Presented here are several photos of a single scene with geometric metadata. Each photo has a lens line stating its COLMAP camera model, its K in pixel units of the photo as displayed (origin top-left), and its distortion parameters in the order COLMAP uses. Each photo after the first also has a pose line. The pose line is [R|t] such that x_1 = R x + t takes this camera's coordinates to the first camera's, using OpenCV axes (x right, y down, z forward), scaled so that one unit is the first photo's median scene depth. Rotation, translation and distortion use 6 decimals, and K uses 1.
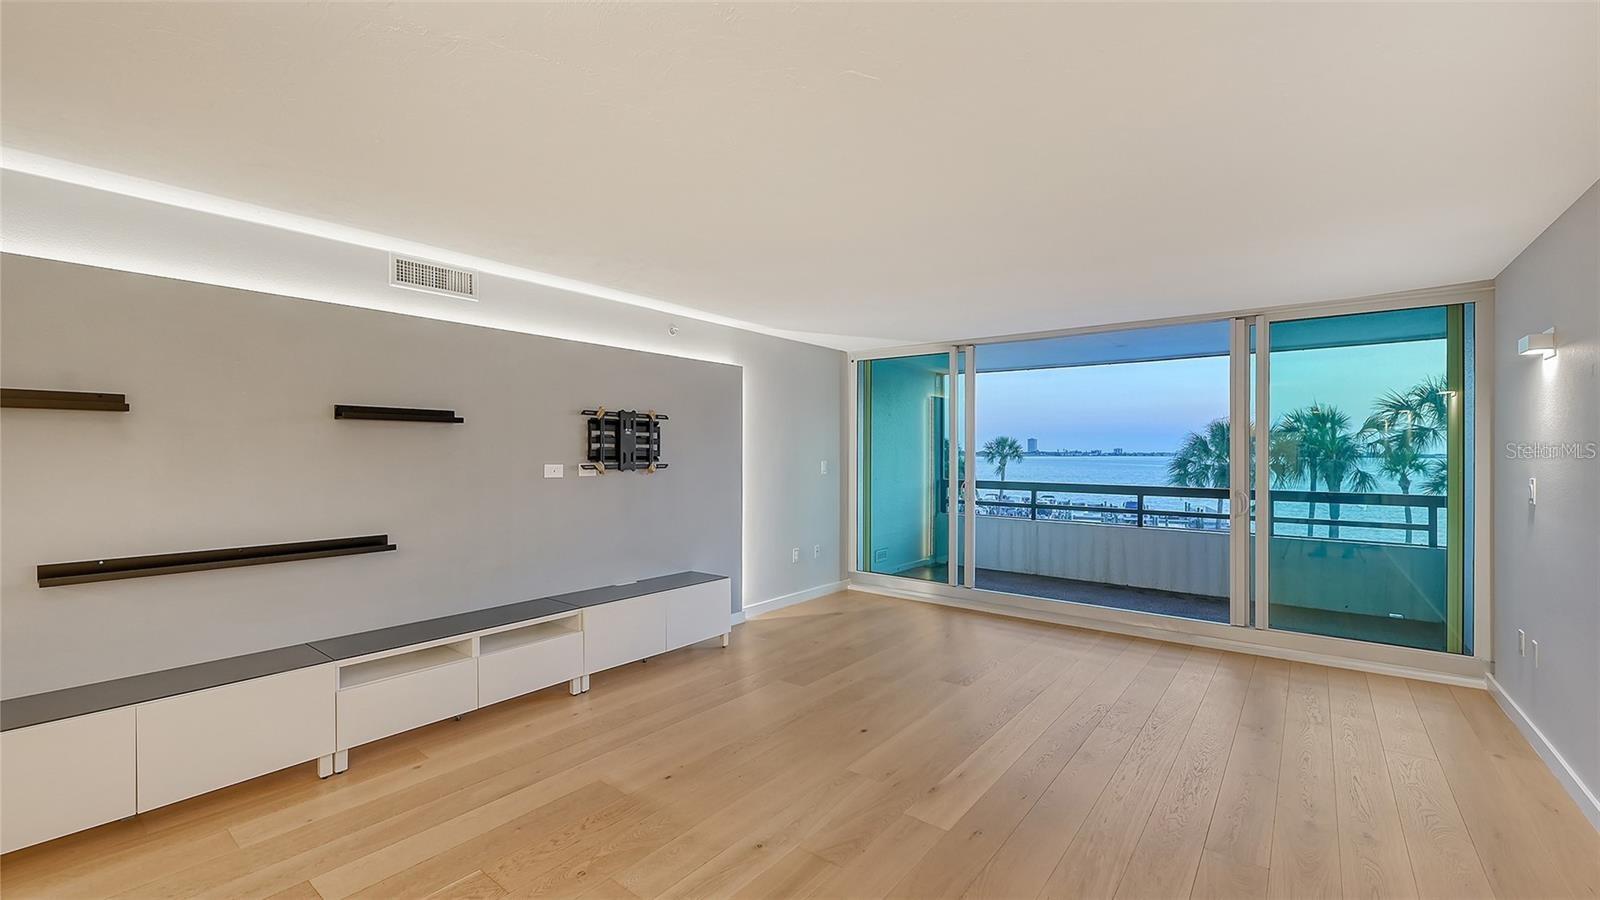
lens RADIAL K [[623.5, 0, 787.2], [0, 623.5, 450.6], [0, 0, 1]] dist [-0.001485, 0.000258]
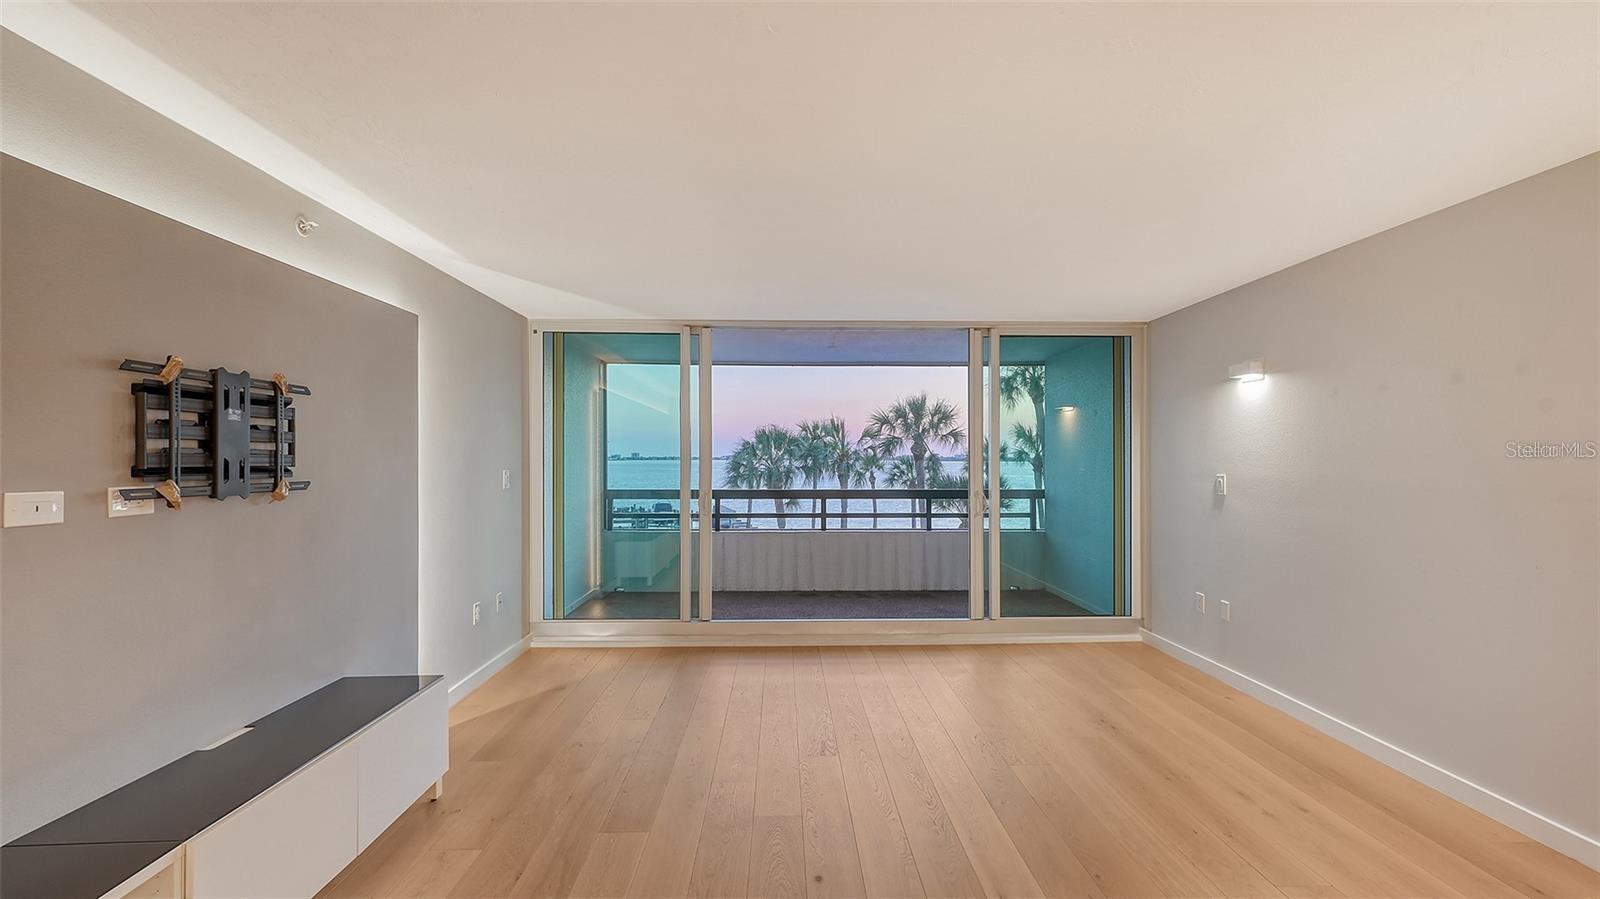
lens RADIAL K [[666.4, 0, 783.0], [0, 666.4, 449.7], [0, 0, 1]] dist [0.034617, 0.000264]
pose [[0.767056, 0.002826, 0.641574, -0.255033], [0.003016, 0.999963, -0.008011, 0.001161], [-0.641573, 0.008080, 0.767020, 0.322899]]
